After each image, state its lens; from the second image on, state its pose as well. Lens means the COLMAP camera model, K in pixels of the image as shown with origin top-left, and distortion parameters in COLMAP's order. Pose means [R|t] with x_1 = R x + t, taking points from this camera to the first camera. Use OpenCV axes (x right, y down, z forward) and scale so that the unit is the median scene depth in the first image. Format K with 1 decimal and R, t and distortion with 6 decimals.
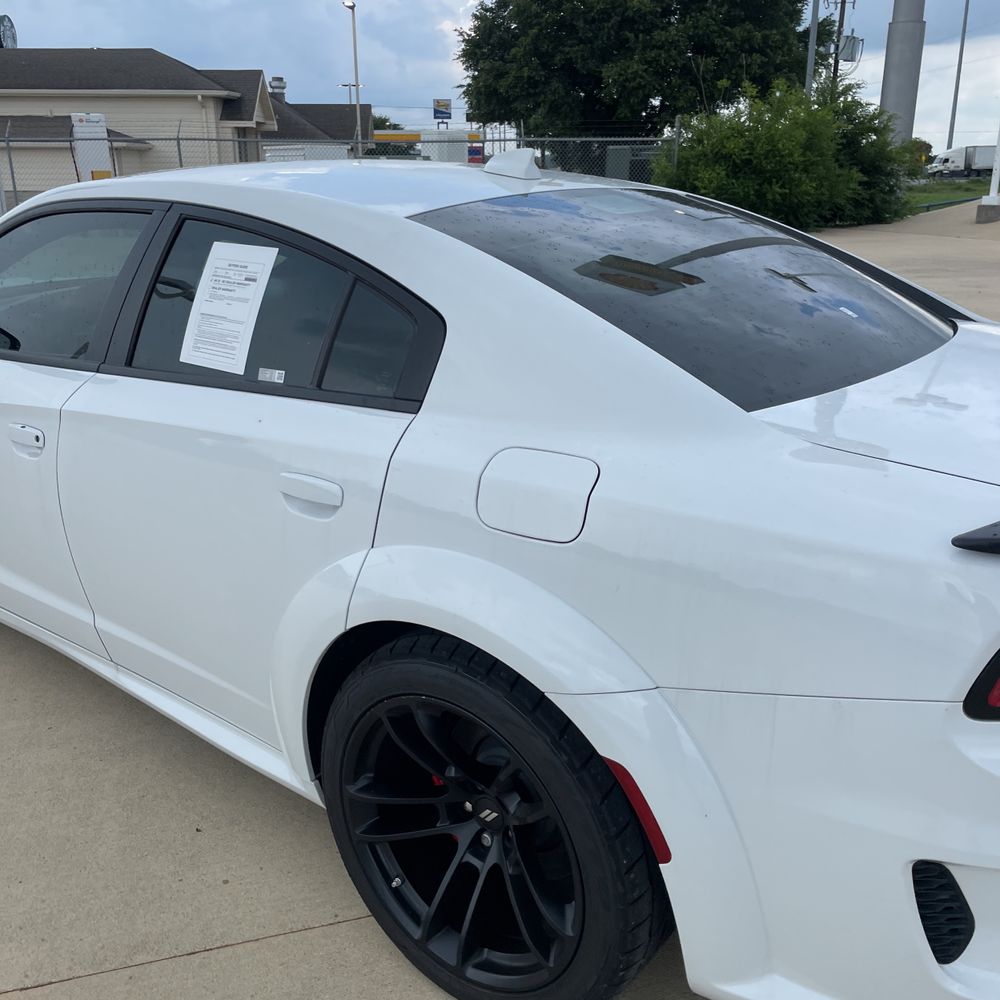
lens RADIAL K [[1020.6, 0, 492.1], [0, 1020.6, 479.8], [0, 0, 1]] dist [0.087172, -0.127908]
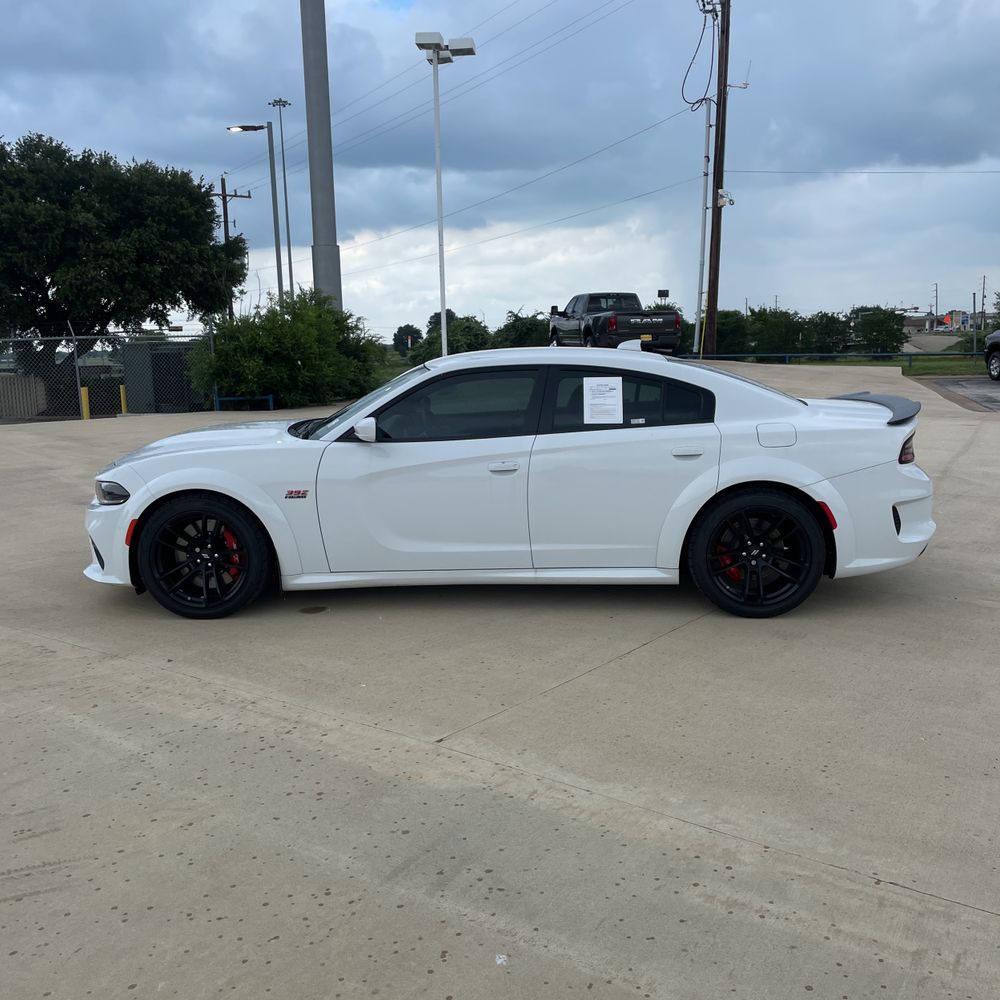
lens RADIAL K [[1020.6, 0, 492.1], [0, 1020.6, 479.8], [0, 0, 1]] dist [0.087172, -0.127908]
pose [[0.823323, -0.096786, 0.559260, -1.903899], [0.194407, 0.973838, -0.117667, 0.269600], [-0.533240, 0.205602, 0.820599, -0.904019]]
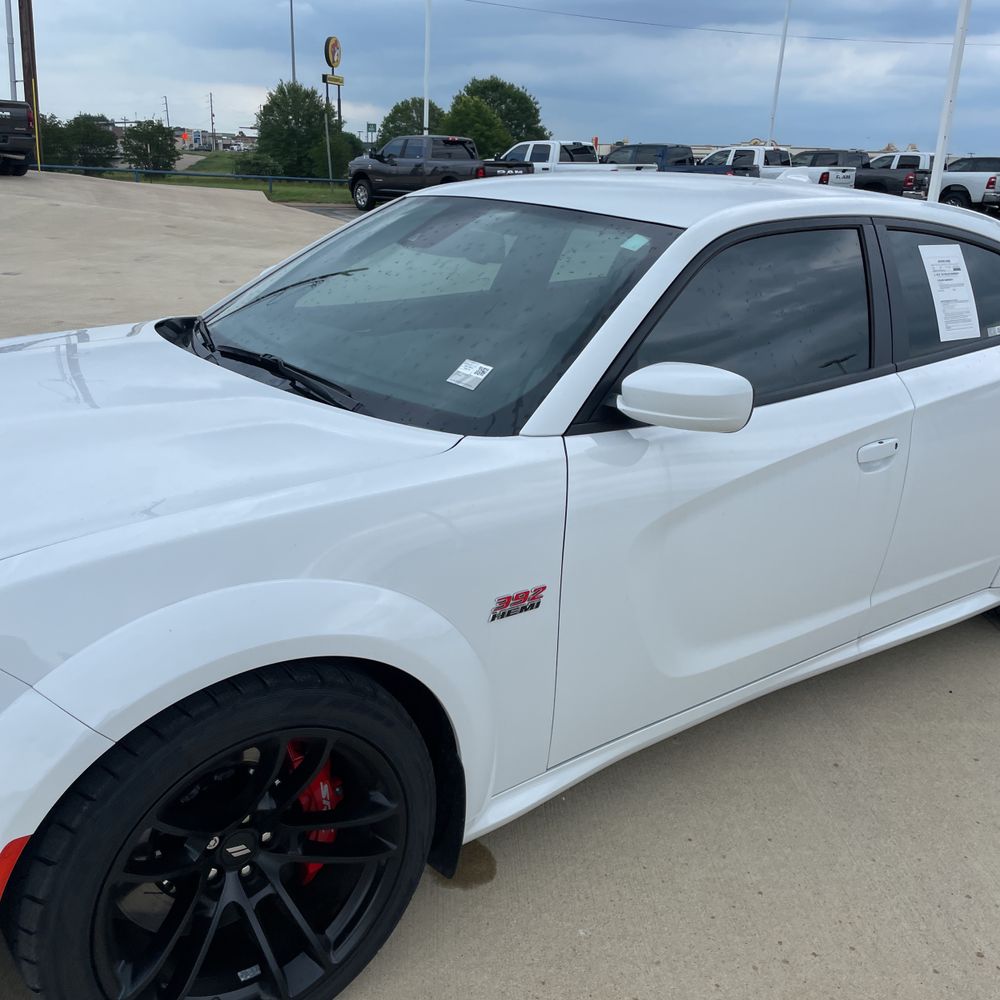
lens RADIAL K [[1013.6, 0, 500.0], [0, 1013.6, 500.0], [0, 0, 1]] dist [0.110527, -0.161638]
pose [[0.252683, -0.296603, 0.920966, -1.659521], [0.256581, 0.938317, 0.231794, -0.364267], [-0.932908, 0.177732, 0.313199, 1.145327]]
